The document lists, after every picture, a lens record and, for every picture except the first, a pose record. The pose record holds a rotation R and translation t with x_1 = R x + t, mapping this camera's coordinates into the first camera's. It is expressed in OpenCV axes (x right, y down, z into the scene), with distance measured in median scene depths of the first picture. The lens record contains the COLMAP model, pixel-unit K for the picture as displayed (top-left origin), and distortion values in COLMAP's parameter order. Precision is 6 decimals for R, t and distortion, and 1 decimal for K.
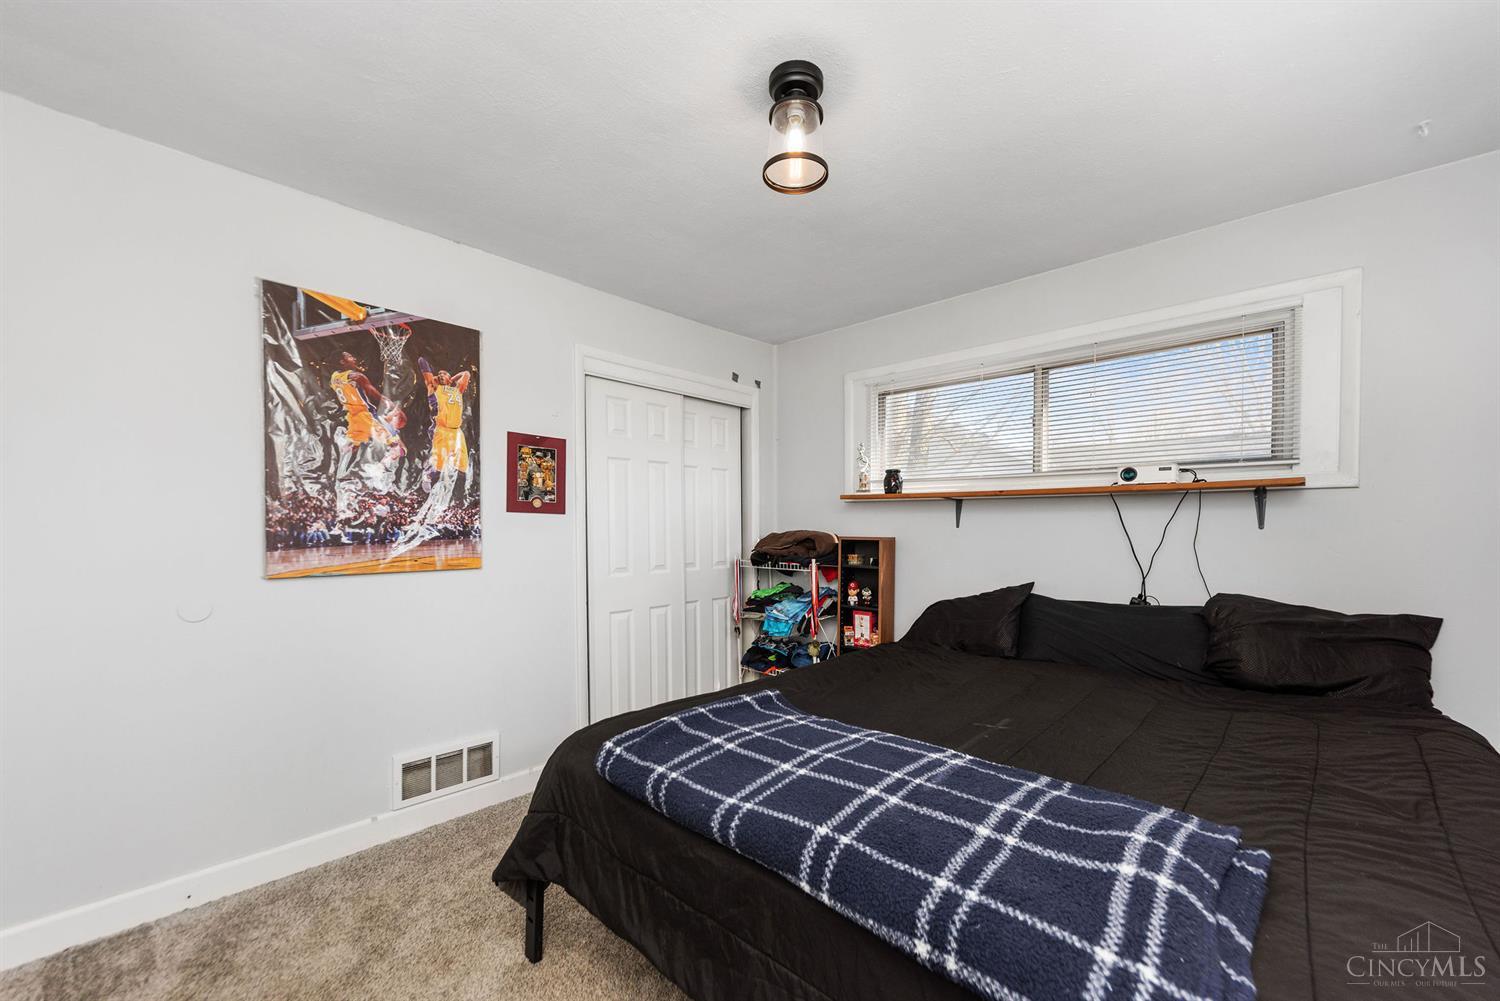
lens RADIAL K [[589.3, 0, 756.9], [0, 589.3, 508.8], [0, 0, 1]] dist [-0.001671, -0.000645]
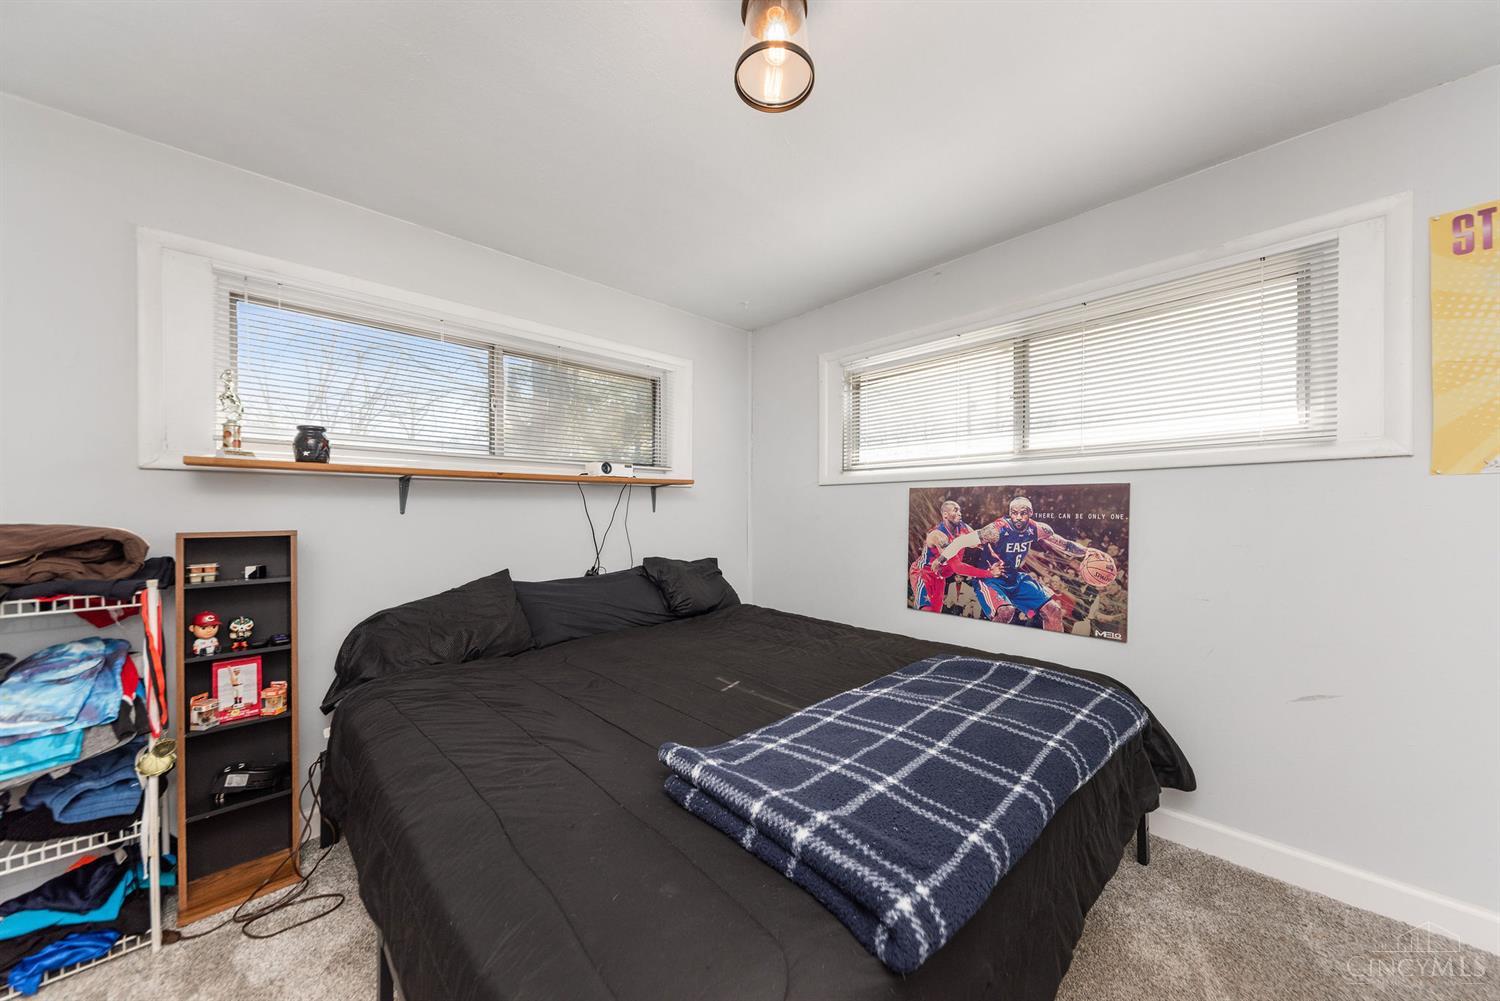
lens RADIAL K [[522.4, 0, 752.0], [0, 522.4, 510.2], [0, 0, 1]] dist [-0.000096, 0.000019]
pose [[0.058733, 0.000126, 0.998274, -0.373569], [-0.020141, 0.999797, 0.001059, 0.018412], [-0.998071, -0.020168, 0.058724, 0.562407]]
